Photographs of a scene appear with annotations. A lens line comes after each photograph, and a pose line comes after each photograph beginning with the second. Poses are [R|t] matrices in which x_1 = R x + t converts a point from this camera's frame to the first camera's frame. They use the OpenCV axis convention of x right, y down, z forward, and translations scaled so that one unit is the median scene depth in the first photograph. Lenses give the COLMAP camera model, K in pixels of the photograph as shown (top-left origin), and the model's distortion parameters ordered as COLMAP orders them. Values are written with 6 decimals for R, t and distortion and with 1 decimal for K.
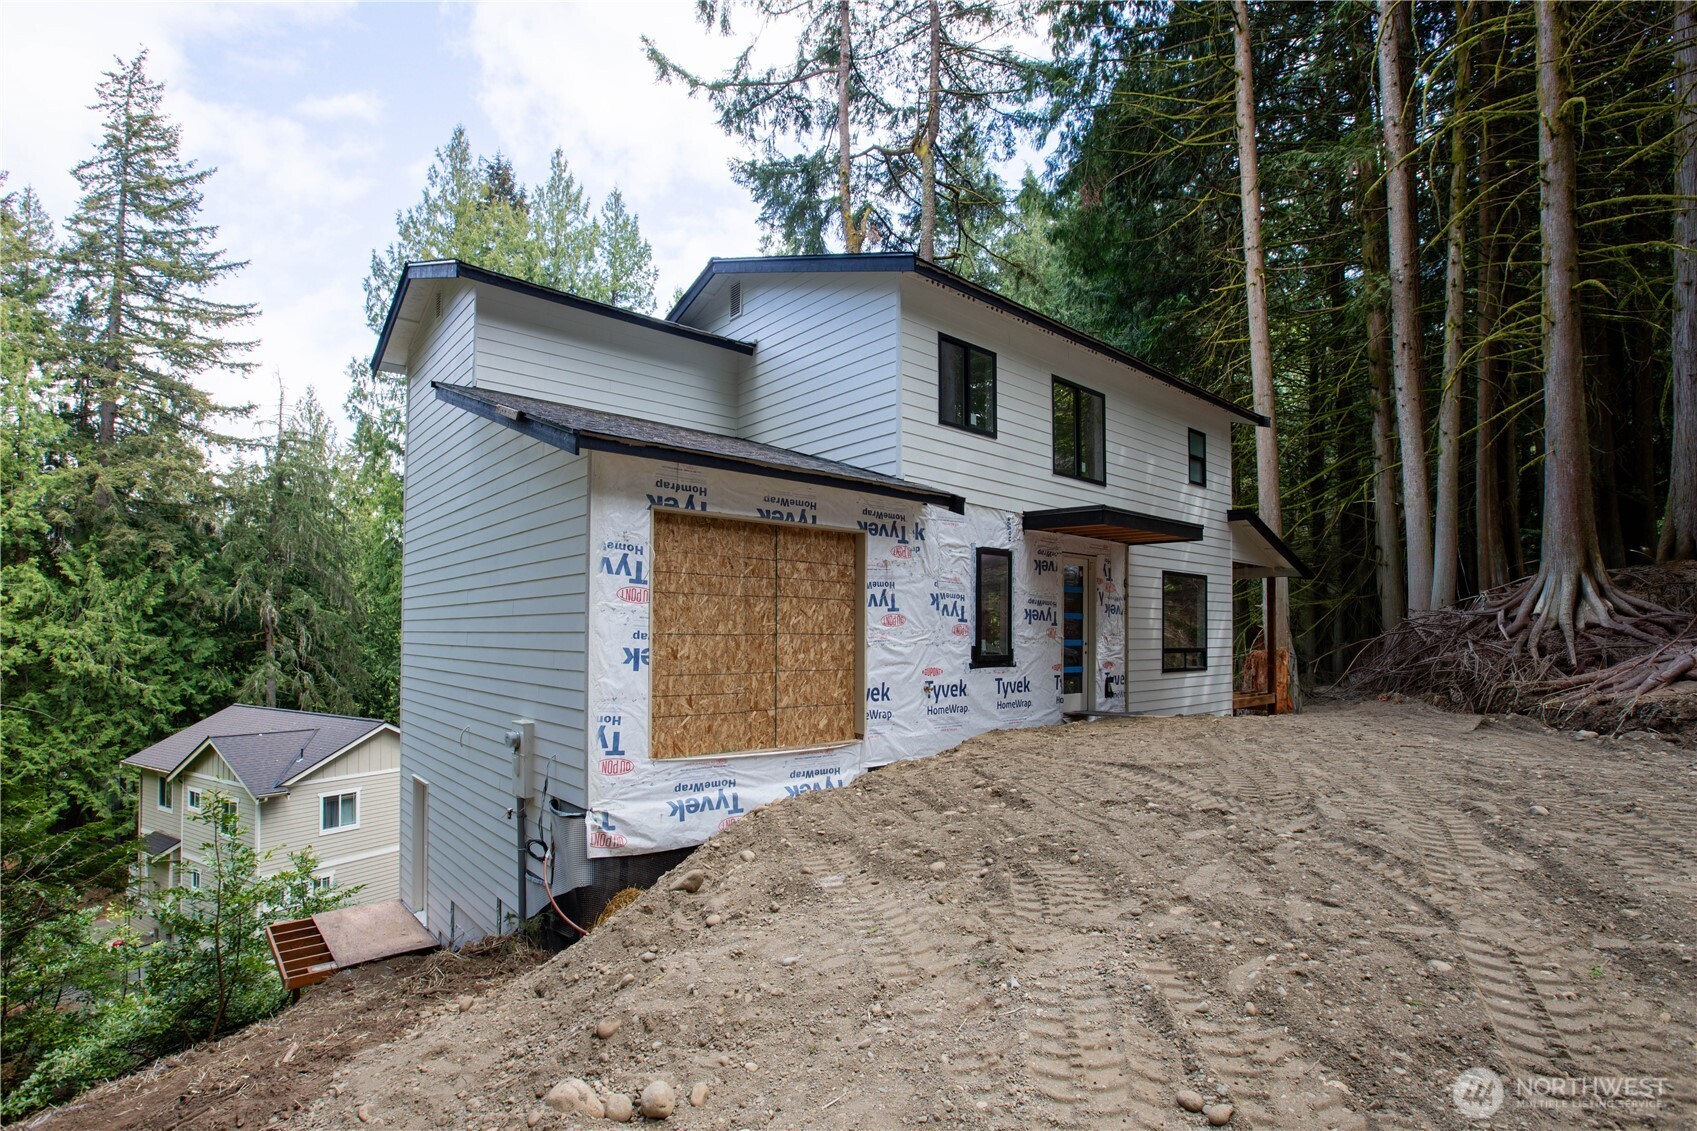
lens RADIAL K [[778.3, 0, 832.0], [0, 778.3, 625.6], [0, 0, 1]] dist [-0.021655, -0.000960]
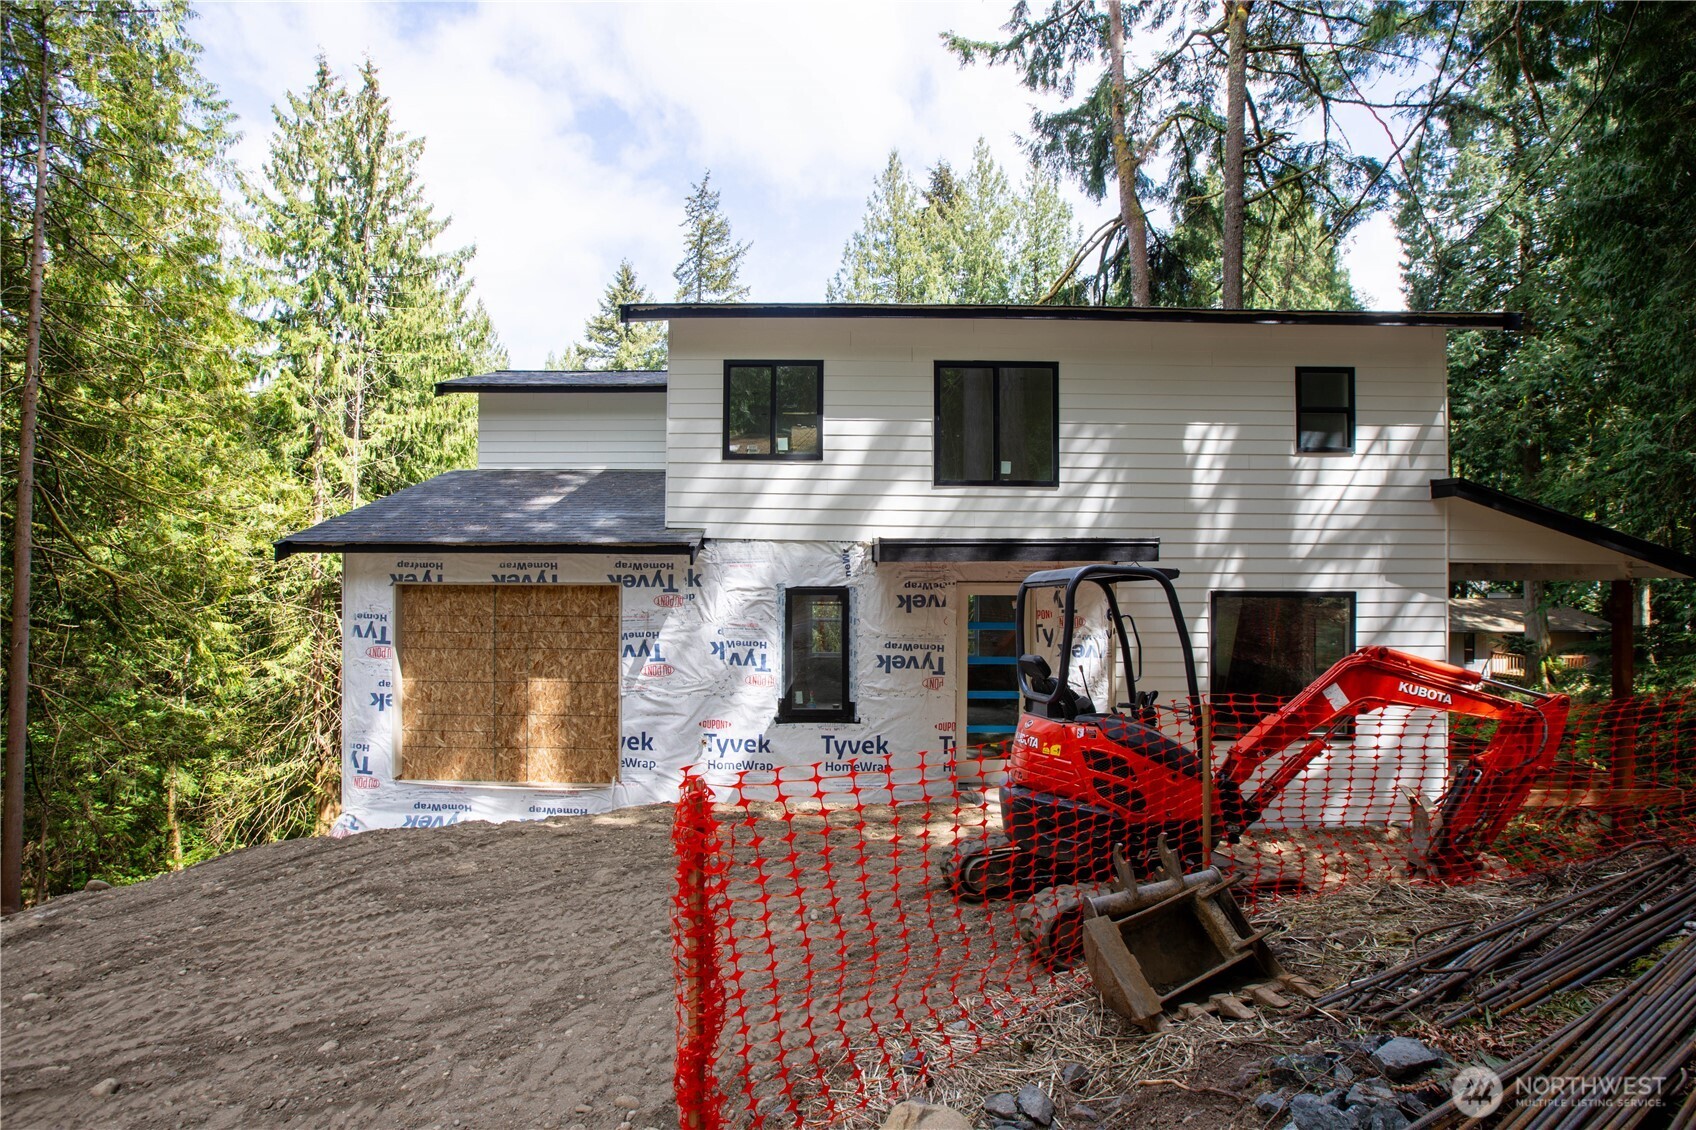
lens RADIAL K [[777.8, 0, 850.1], [0, 777.8, 570.8], [0, 0, 1]] dist [-0.021655, -0.000960]
pose [[0.761491, -0.005134, -0.648155, 0.822542], [0.004438, 0.999986, -0.002707, -0.117594], [0.648161, -0.000815, 0.761503, 0.365847]]
